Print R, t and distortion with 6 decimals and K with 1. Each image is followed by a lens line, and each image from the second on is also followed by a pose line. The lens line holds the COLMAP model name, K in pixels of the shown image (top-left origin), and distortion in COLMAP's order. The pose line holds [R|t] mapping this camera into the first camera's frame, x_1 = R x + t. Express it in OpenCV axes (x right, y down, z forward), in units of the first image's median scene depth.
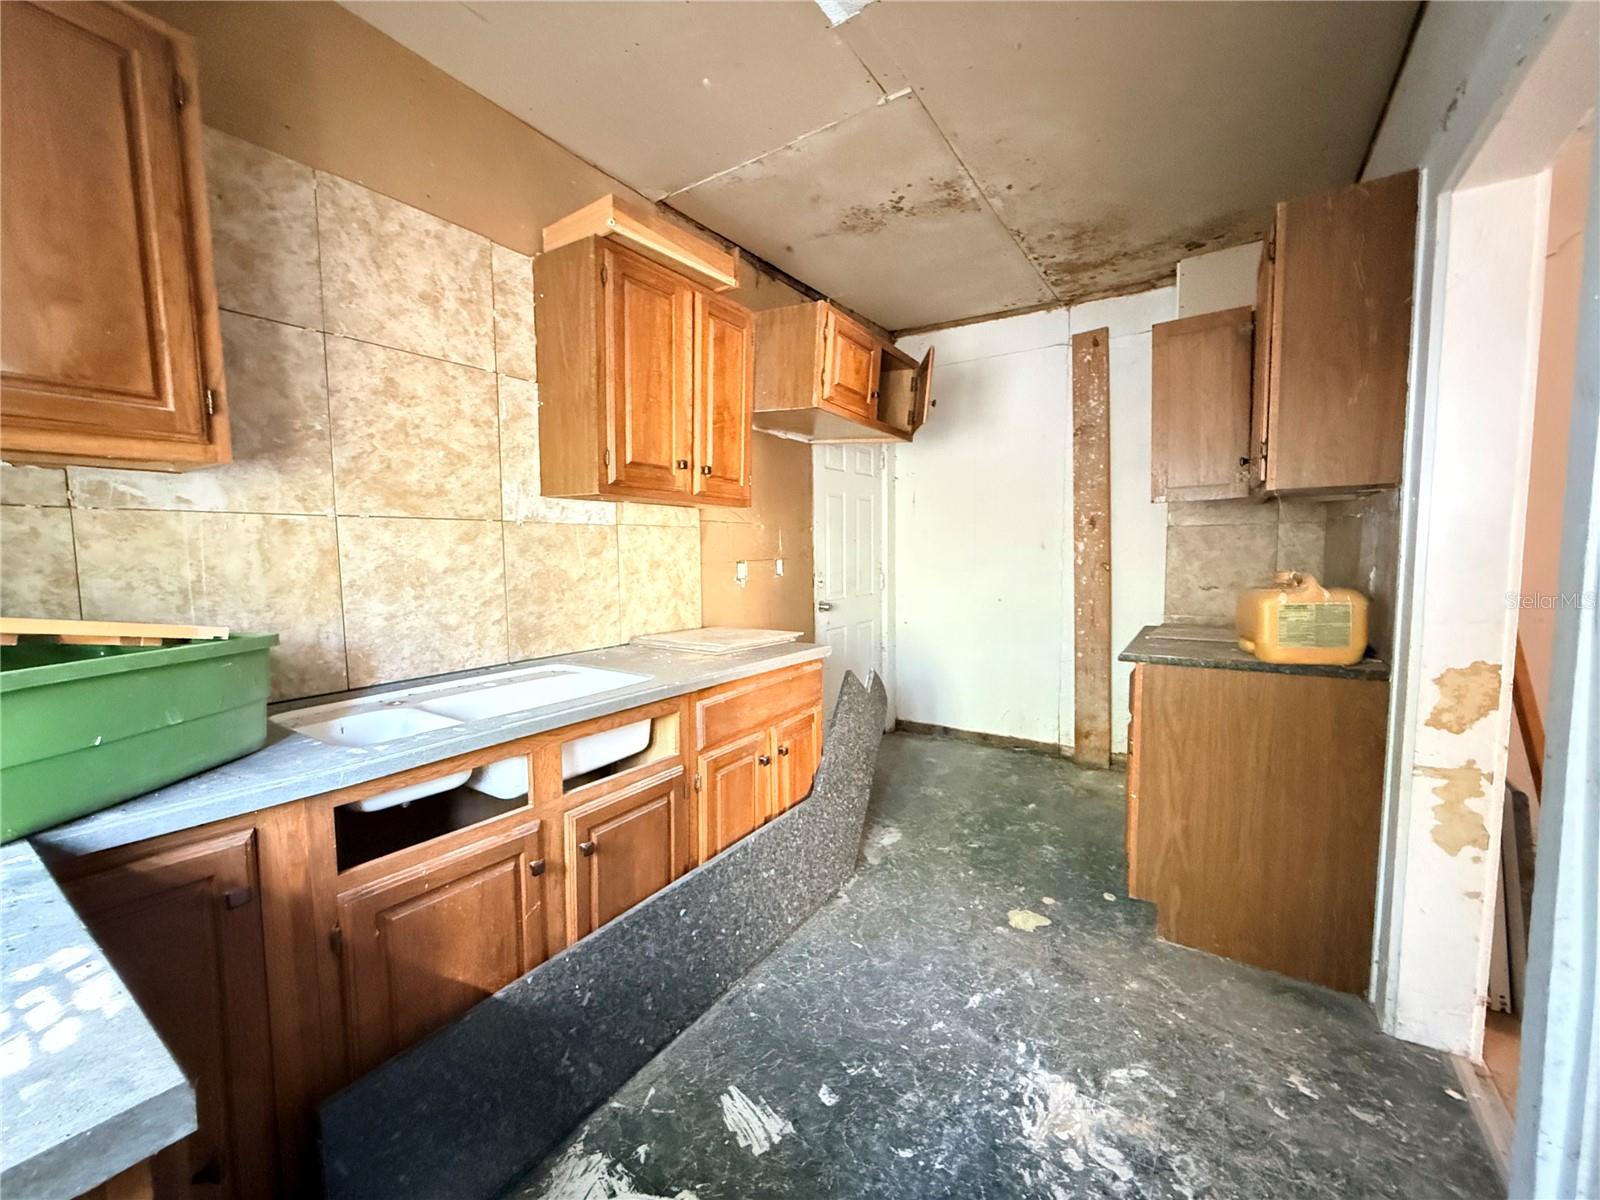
lens RADIAL K [[640.6, 0, 797.6], [0, 640.6, 596.7], [0, 0, 1]] dist [-0.000417, 0.000293]
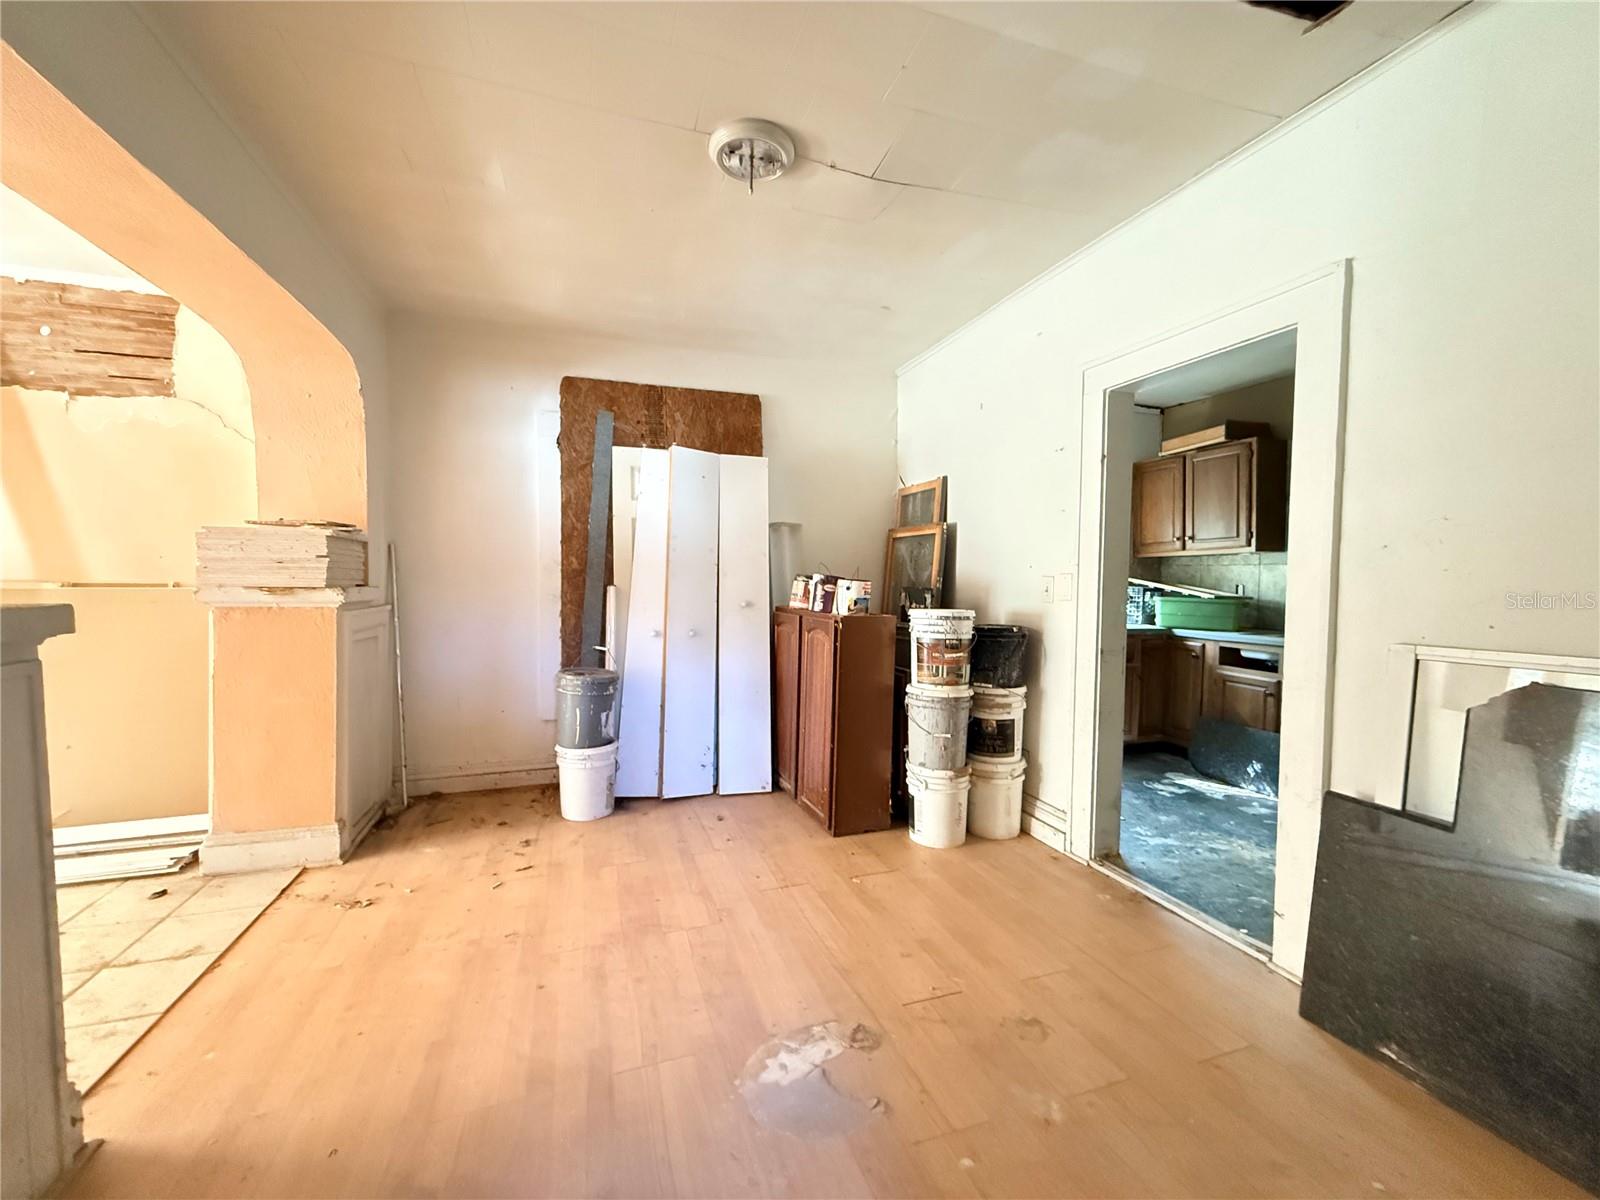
lens RADIAL K [[640.6, 0, 796.2], [0, 640.6, 600.8], [0, 0, 1]] dist [-0.000417, 0.000293]
pose [[-0.614353, 0.033108, -0.788336, 2.956932], [-0.062912, 0.993883, 0.090768, -0.091847], [0.786519, 0.105359, -0.608512, 1.034863]]
